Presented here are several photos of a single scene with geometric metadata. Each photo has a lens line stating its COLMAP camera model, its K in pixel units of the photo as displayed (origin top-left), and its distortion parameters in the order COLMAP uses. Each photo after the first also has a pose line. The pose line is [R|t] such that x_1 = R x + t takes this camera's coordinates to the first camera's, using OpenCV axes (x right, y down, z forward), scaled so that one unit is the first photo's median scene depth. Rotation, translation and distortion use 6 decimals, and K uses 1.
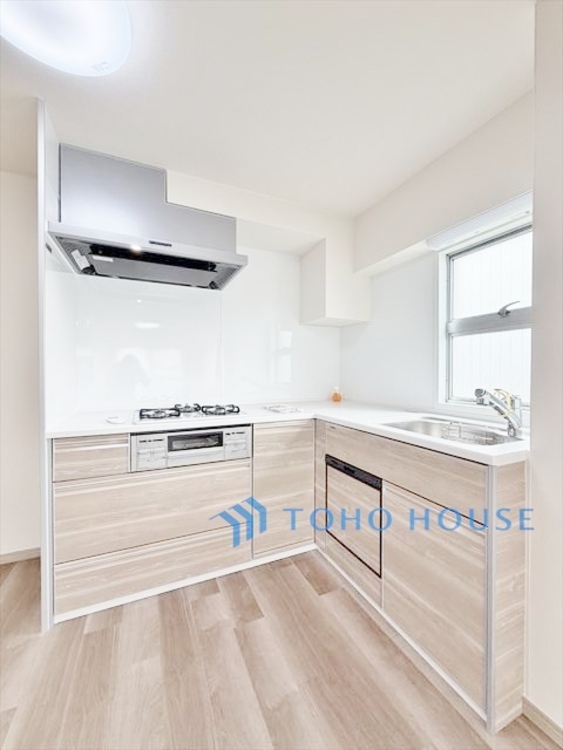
lens RADIAL K [[297.9, 0, 281.9], [0, 297.9, 374.9], [0, 0, 1]] dist [0.000475, -0.000050]
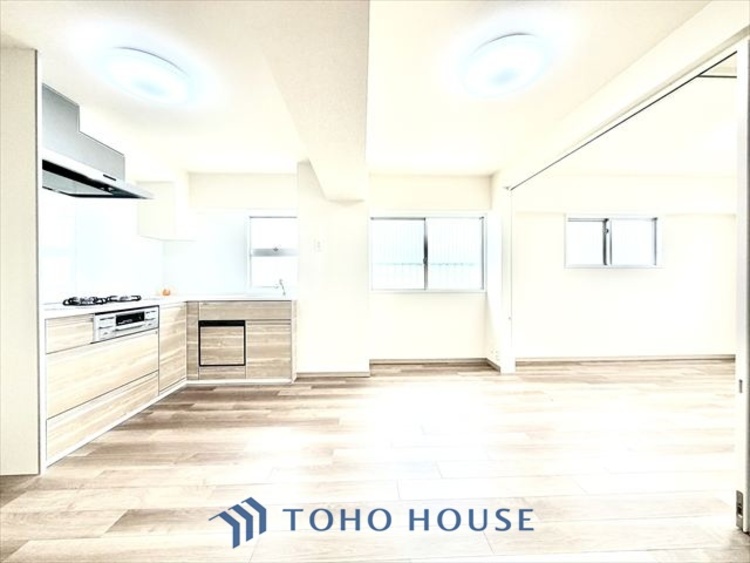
lens RADIAL K [[297.9, 0, 373.7], [0, 297.9, 282.7], [0, 0, 1]] dist [0.000475, -0.000050]
pose [[0.379687, -0.009101, 0.925070, -1.219276], [0.011248, 0.999923, 0.005220, 0.058930], [-0.925047, 0.008423, 0.379760, -0.665783]]
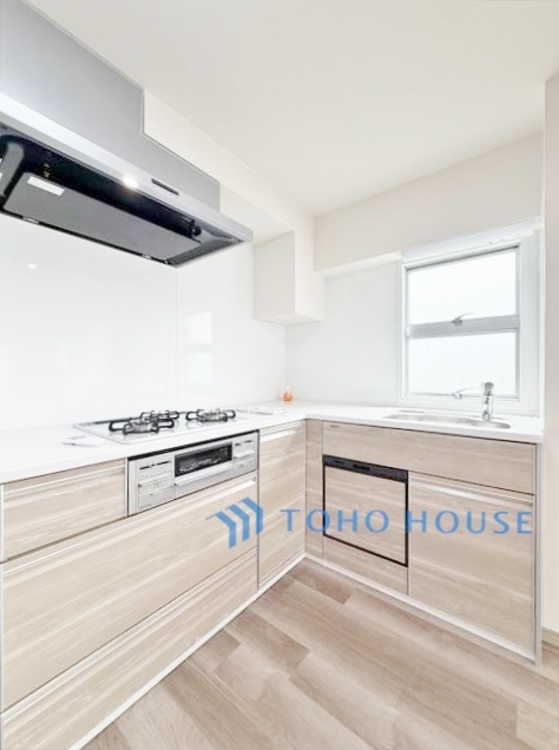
lens RADIAL K [[299.0, 0, 278.5], [0, 299.0, 375.4], [0, 0, 1]] dist [-0.000687, -0.000141]
pose [[0.893911, -0.002338, 0.448238, -0.480015], [0.004962, 0.999977, -0.004680, 0.015834], [-0.448216, 0.006408, 0.893902, 0.237155]]
